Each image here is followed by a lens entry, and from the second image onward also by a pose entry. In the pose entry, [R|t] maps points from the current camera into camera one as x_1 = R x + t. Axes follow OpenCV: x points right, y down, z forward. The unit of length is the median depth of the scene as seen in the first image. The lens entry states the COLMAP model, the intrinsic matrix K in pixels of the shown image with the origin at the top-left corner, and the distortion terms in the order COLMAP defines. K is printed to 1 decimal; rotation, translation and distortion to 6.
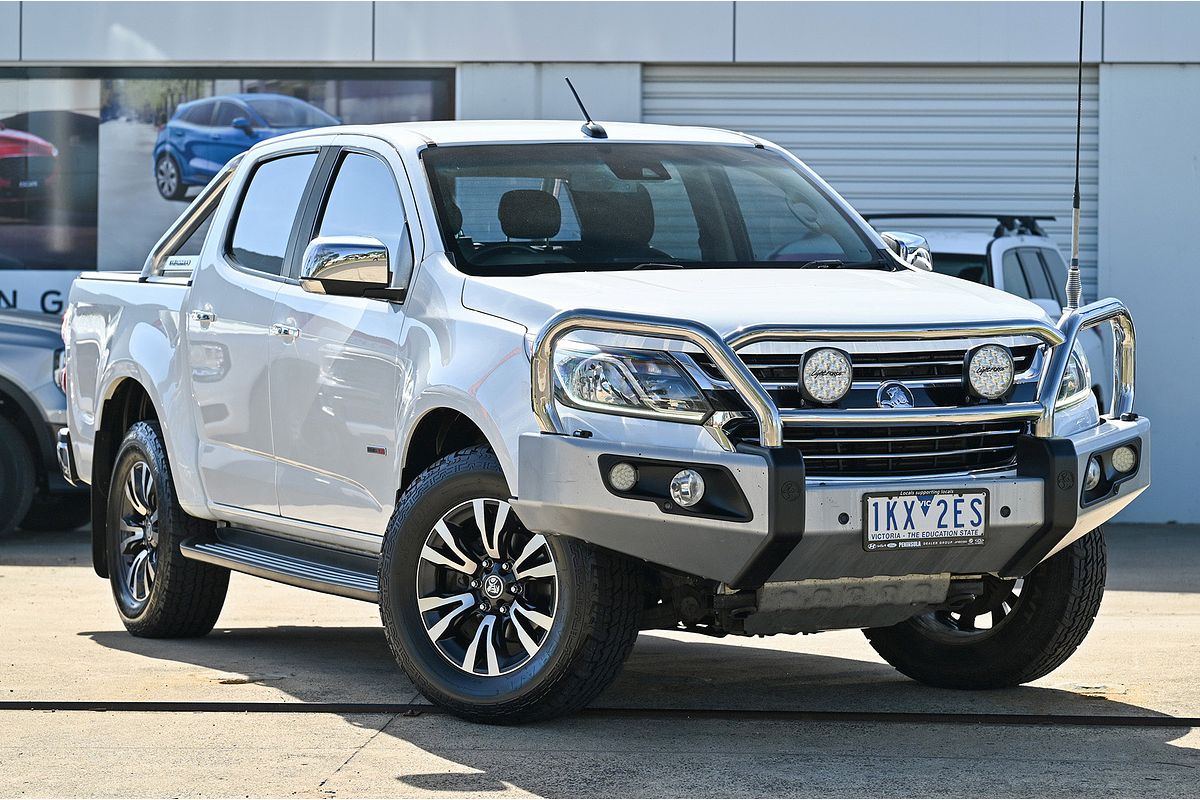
lens RADIAL K [[3163.3, 0, 600.0], [0, 3163.3, 400.0], [0, 0, 1]] dist [0.124857, 0.186153]
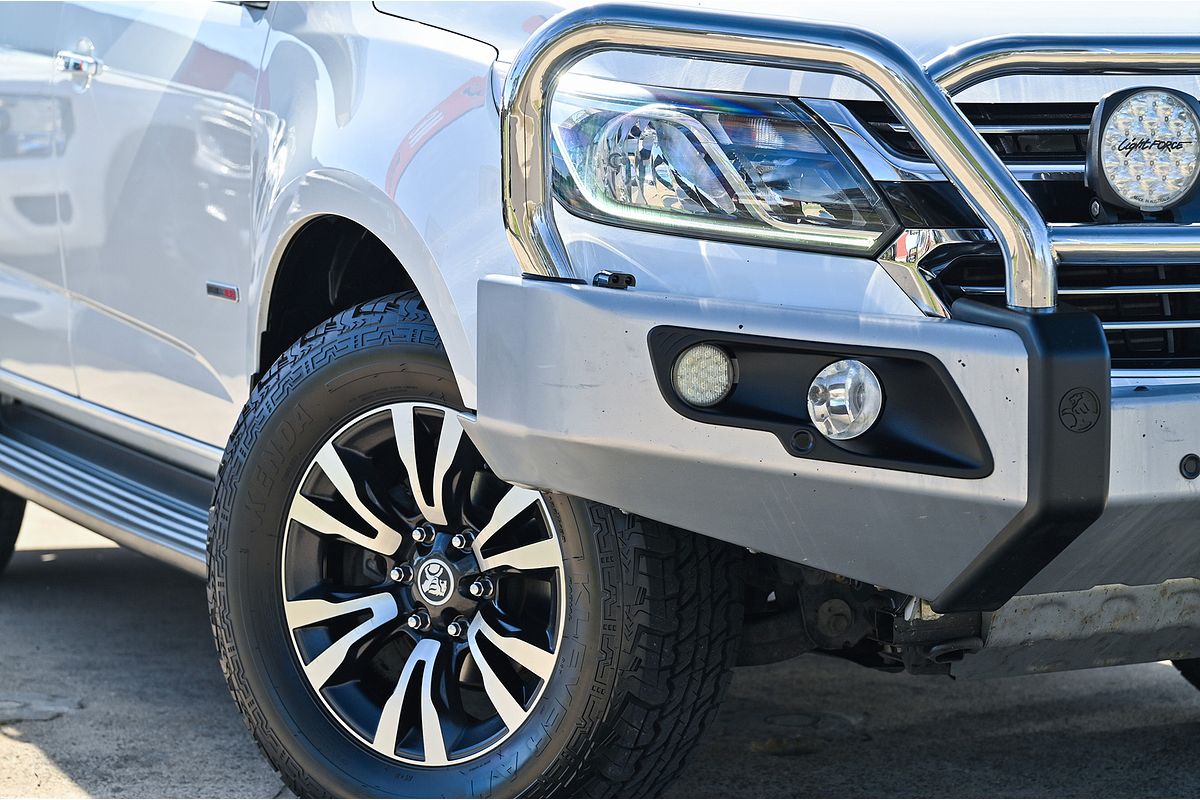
lens RADIAL K [[3469.1, 0, 600.0], [0, 3469.1, 400.0], [0, 0, 1]] dist [0.020065, -0.442605]
pose [[0.999897, -0.003103, -0.013996, -0.000531], [0.004080, 0.997513, 0.070361, -0.006990], [0.013743, -0.070411, 0.997423, 0.483587]]
